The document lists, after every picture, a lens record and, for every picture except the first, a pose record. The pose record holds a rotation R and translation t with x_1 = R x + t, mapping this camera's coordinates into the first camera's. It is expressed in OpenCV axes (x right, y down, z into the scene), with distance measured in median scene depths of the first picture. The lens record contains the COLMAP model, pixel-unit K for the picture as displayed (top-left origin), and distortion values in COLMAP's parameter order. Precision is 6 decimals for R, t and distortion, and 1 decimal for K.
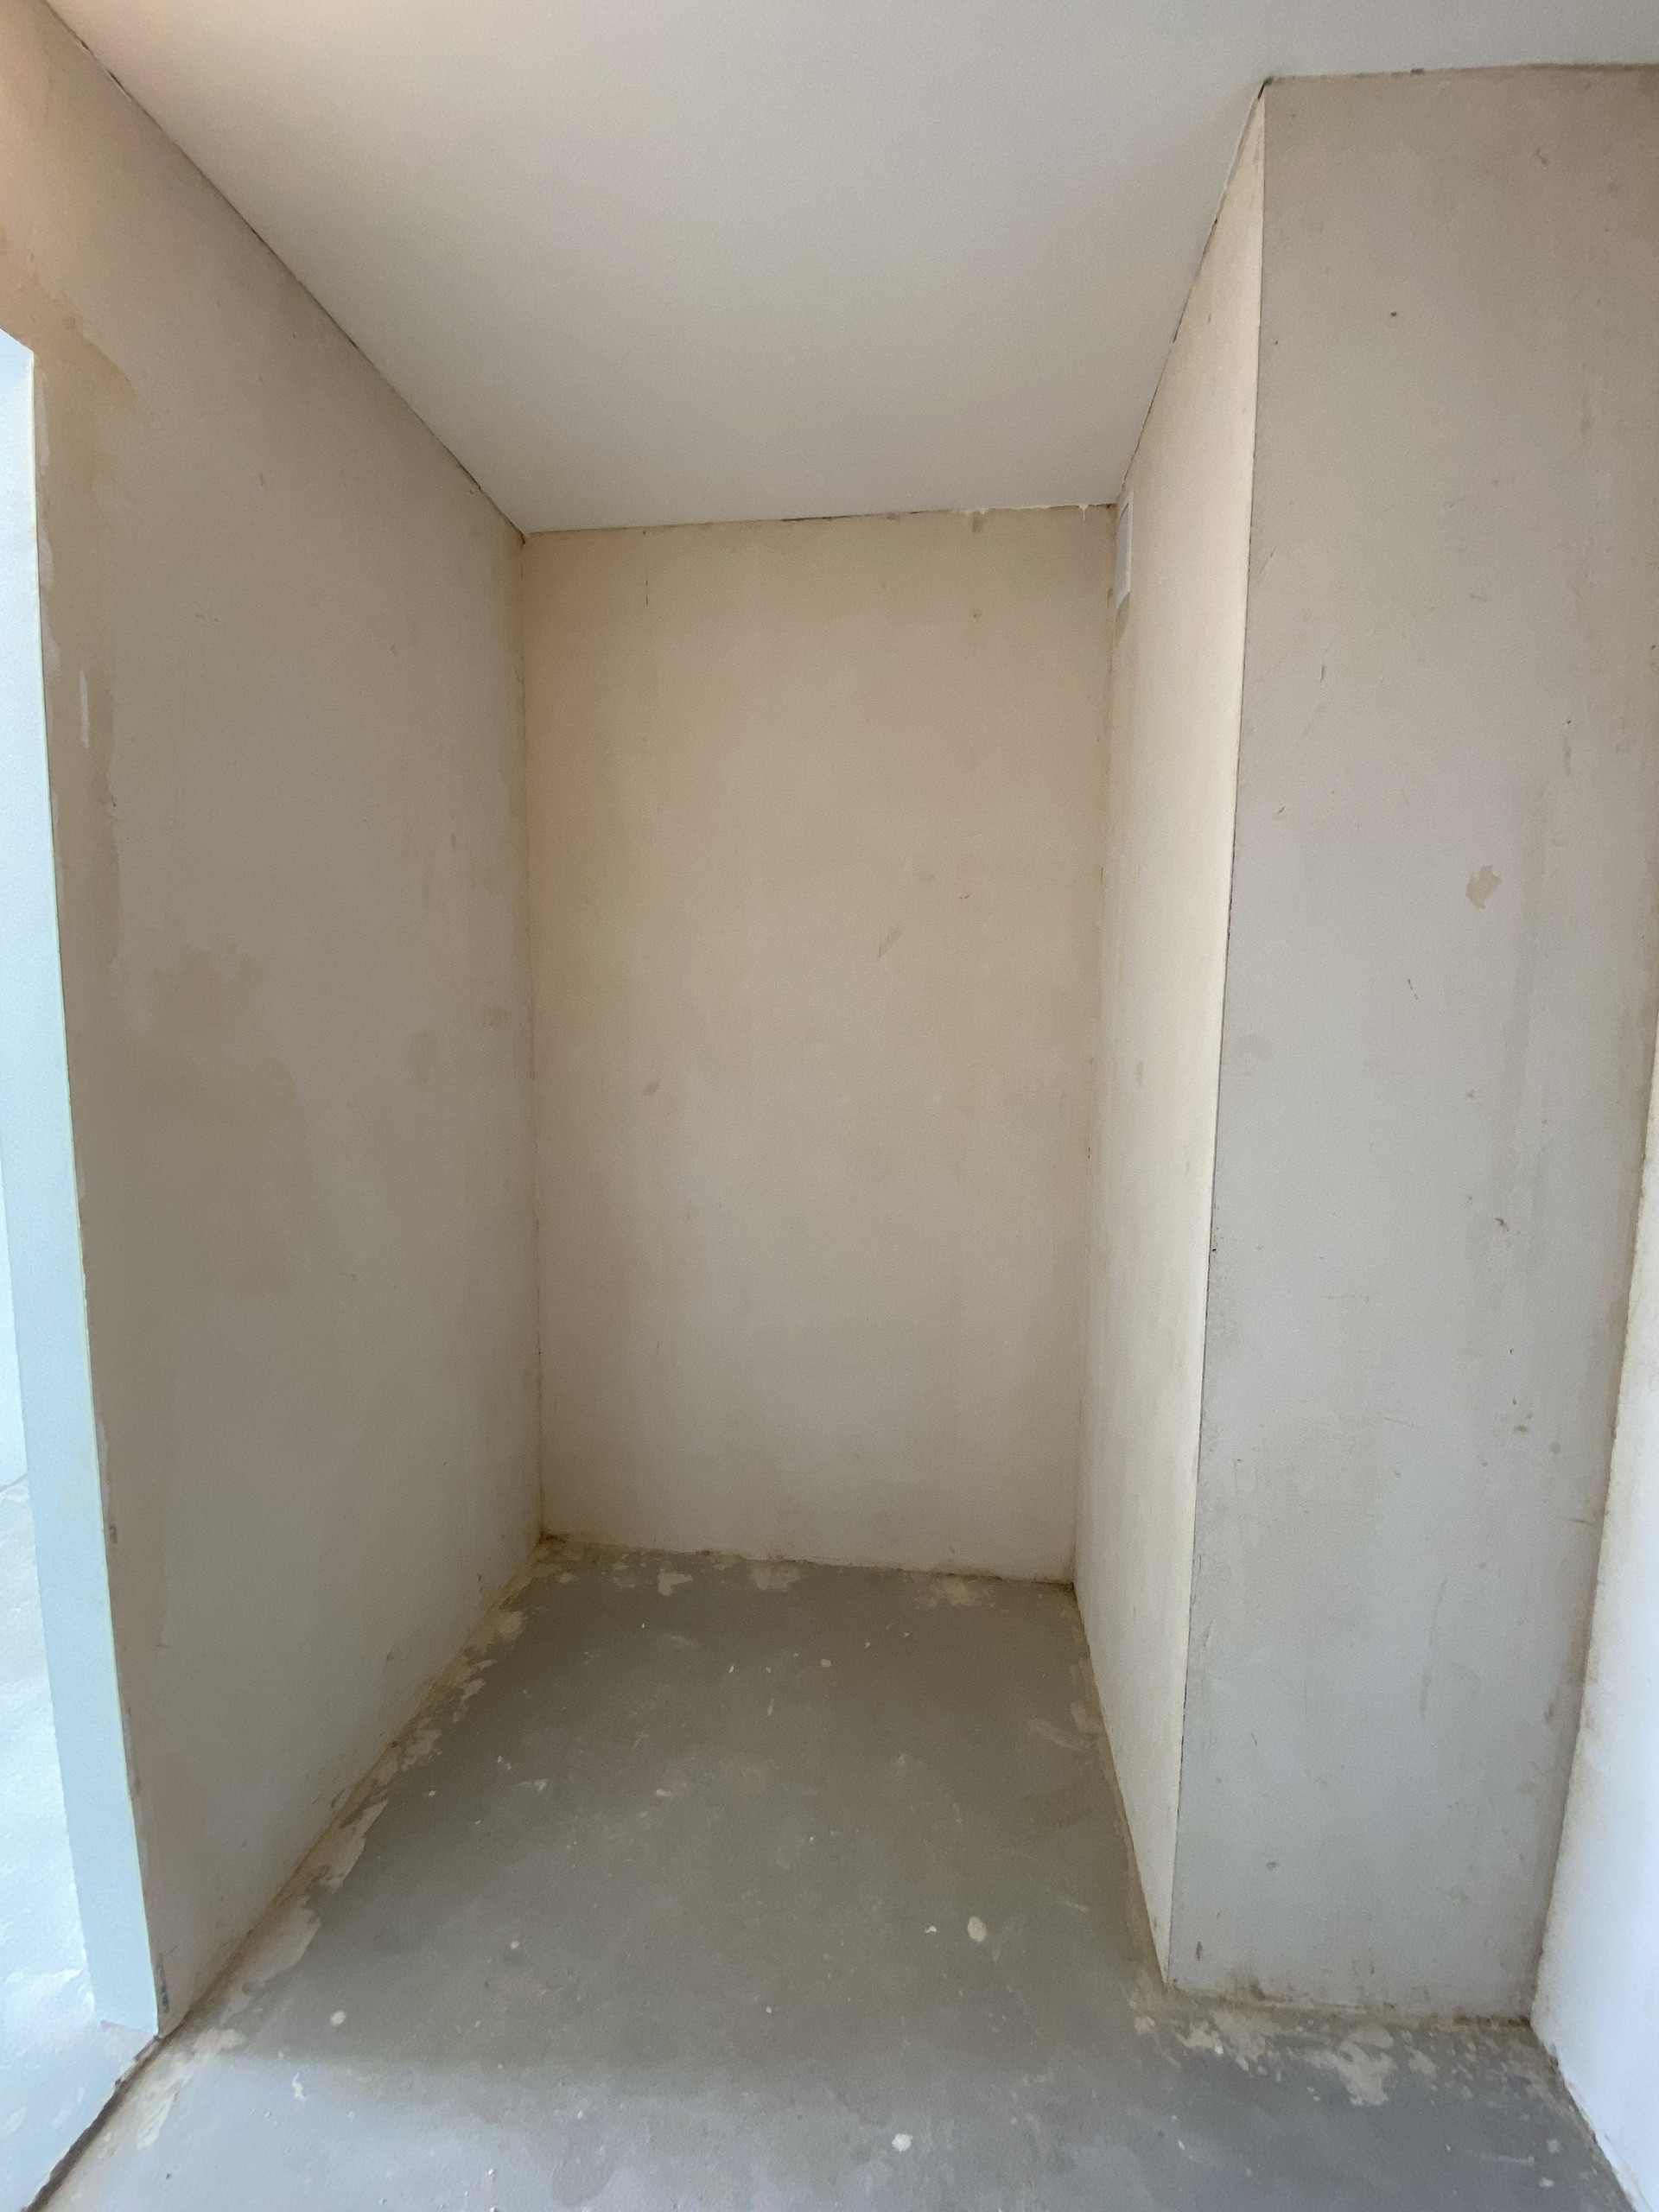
lens RADIAL K [[889.3, 0, 829.8], [0, 889.3, 1098.1], [0, 0, 1]] dist [-0.001876, -0.012619]
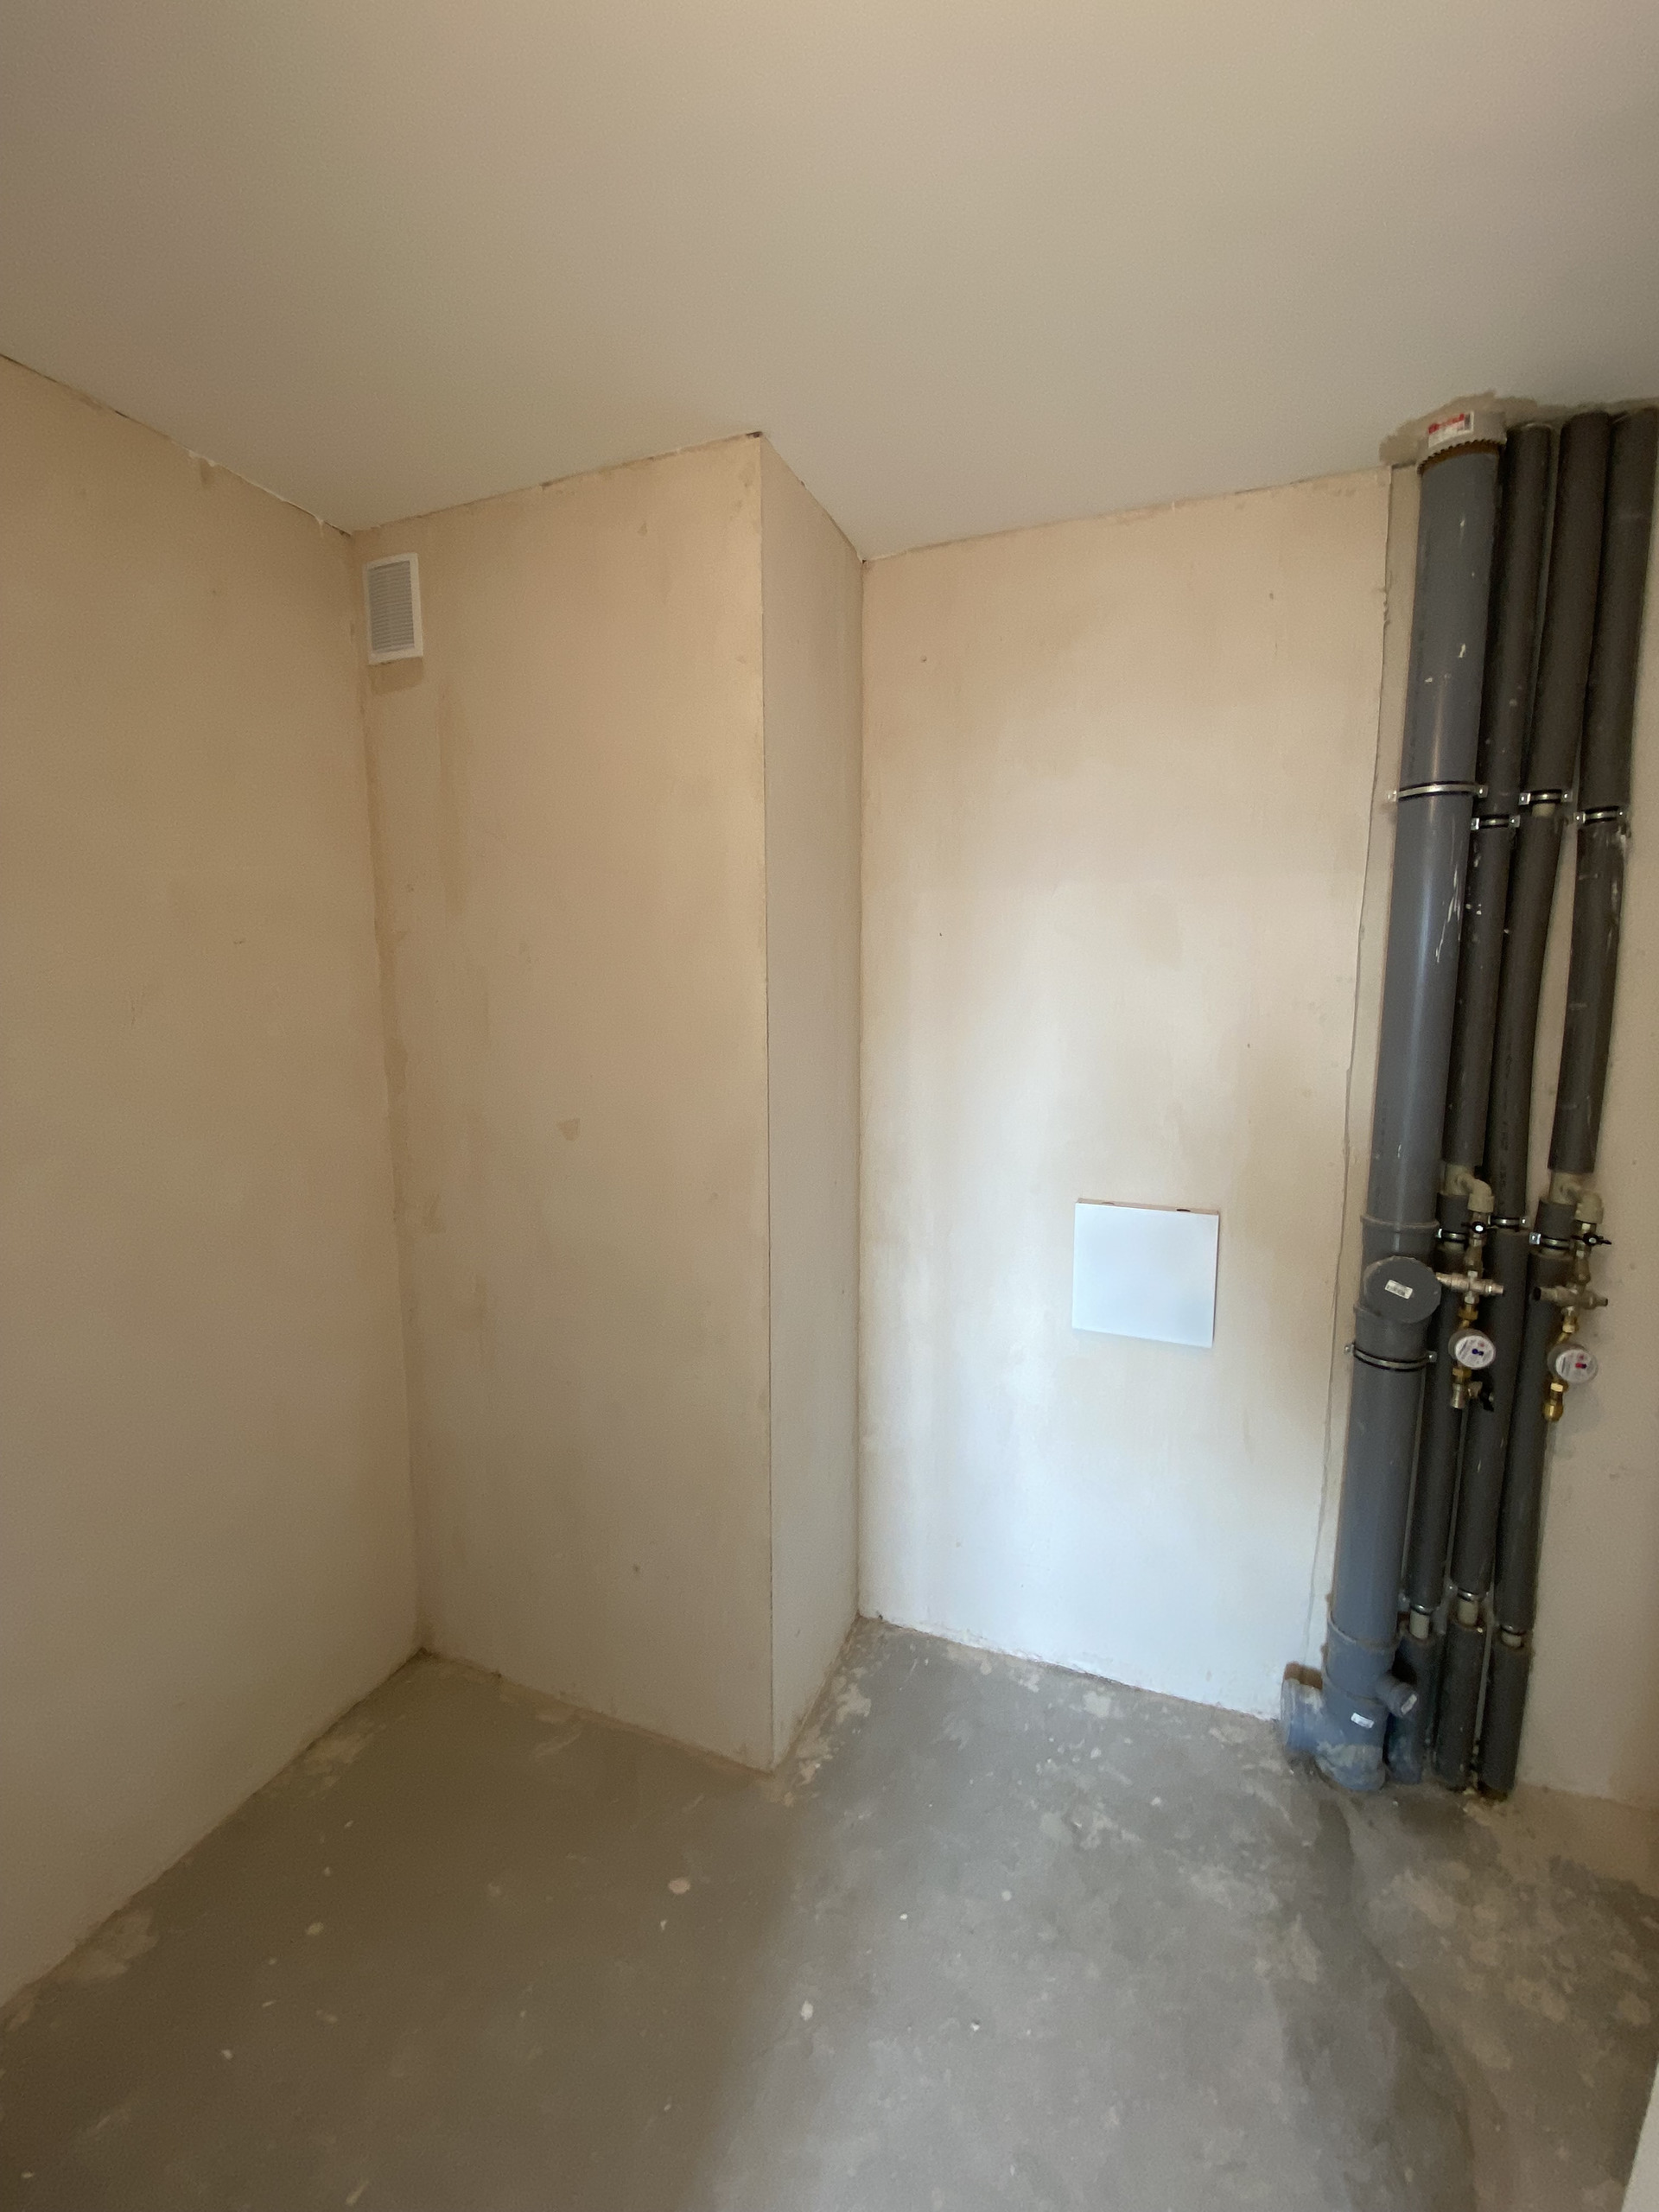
lens RADIAL K [[889.3, 0, 829.8], [0, 889.3, 1098.1], [0, 0, 1]] dist [-0.001876, -0.012619]
pose [[0.250295, -0.131292, 0.959226, -0.767383], [0.105342, 0.988574, 0.107822, -0.180308], [-0.962422, 0.074059, 0.261266, 0.440947]]
